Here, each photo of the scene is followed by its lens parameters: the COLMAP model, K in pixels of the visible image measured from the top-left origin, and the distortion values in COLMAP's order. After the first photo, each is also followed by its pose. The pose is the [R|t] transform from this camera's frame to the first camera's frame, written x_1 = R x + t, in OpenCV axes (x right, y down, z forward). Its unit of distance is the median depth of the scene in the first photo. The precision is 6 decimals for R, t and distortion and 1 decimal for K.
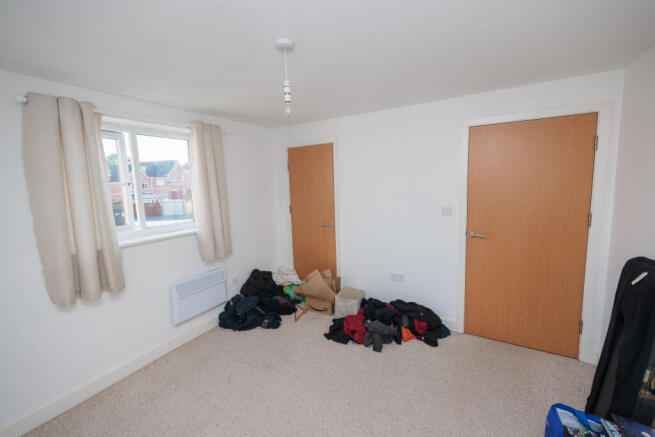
lens RADIAL K [[267.0, 0, 328.6], [0, 267.0, 206.6], [0, 0, 1]] dist [-0.001797, -0.000331]
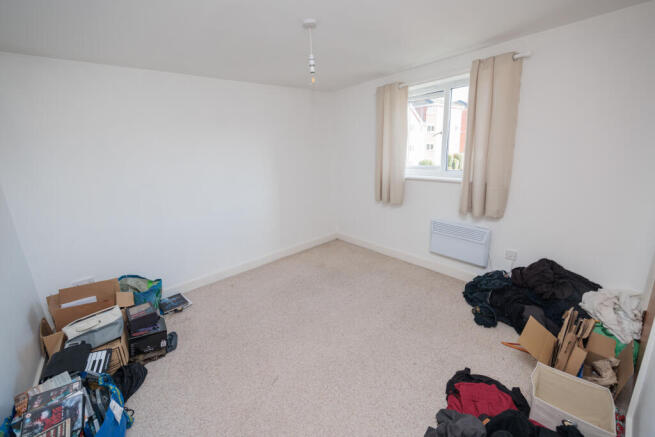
lens RADIAL K [[267.0, 0, 328.6], [0, 267.0, 206.6], [0, 0, 1]] dist [-0.001797, -0.000331]
pose [[-0.327873, 0.253046, -0.910202, 0.716004], [-0.028934, 0.960318, 0.277401, -0.092818], [0.944278, 0.117288, -0.307541, 0.994143]]
